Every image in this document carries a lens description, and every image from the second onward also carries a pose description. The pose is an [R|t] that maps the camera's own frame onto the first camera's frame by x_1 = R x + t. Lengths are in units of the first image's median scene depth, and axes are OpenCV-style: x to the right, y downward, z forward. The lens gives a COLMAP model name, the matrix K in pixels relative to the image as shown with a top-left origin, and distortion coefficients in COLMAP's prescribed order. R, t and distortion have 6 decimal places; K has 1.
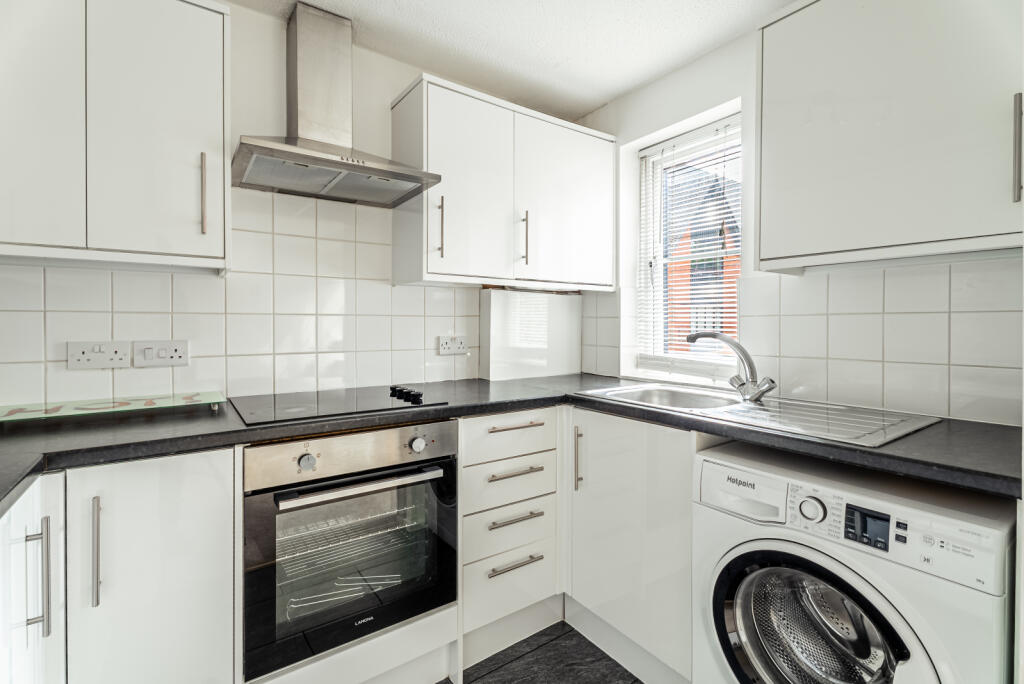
lens RADIAL K [[454.3, 0, 509.3], [0, 454.3, 325.6], [0, 0, 1]] dist [-0.001935, 0.000329]
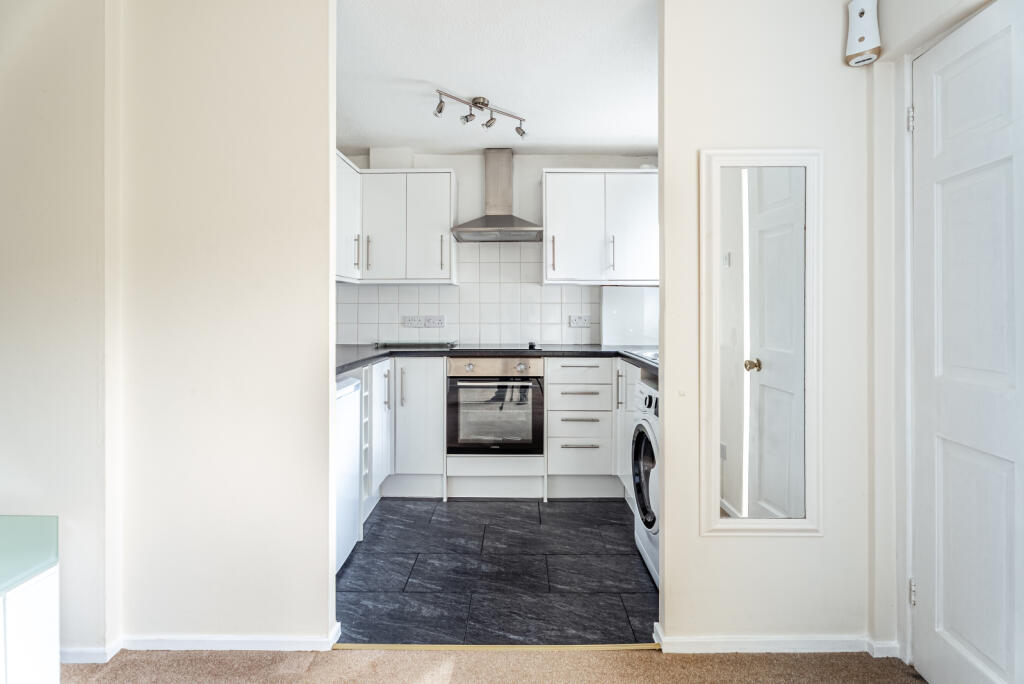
lens RADIAL K [[465.7, 0, 513.9], [0, 465.7, 307.4], [0, 0, 1]] dist [0.000037, 0.000077]
pose [[0.809327, -0.003262, -0.587349, 0.904203], [-0.003059, 0.999948, -0.009770, 0.014267], [0.587350, 0.009704, 0.809275, -0.632007]]
